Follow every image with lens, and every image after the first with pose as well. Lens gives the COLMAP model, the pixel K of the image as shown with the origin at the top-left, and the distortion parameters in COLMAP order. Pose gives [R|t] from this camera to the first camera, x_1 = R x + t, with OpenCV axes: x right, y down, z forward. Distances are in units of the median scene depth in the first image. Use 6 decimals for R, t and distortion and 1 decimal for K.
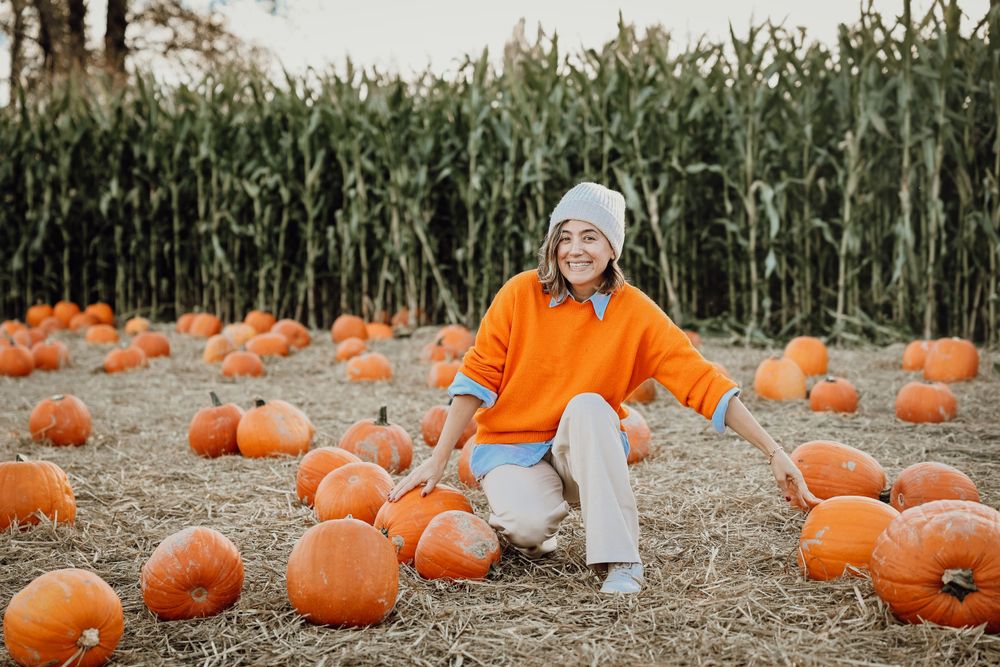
lens RADIAL K [[1869.6, 0, 502.6], [0, 1869.6, 333.7], [0, 0, 1]] dist [0.251417, 0.000000]
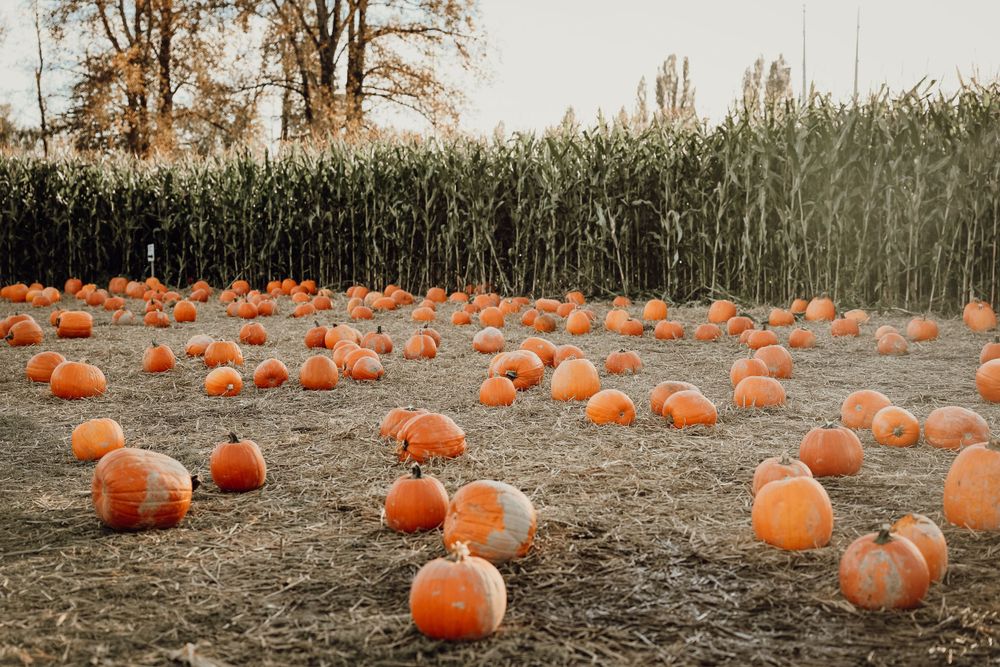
lens RADIAL K [[1433.0, 0, 498.1], [0, 1433.0, 333.2], [0, 0, 1]] dist [0.120383, 0.000000]
pose [[0.994337, 0.006645, -0.106068, 0.096124], [-0.004345, 0.999751, 0.021900, 0.002901], [0.106187, -0.021316, 0.994118, -0.267876]]
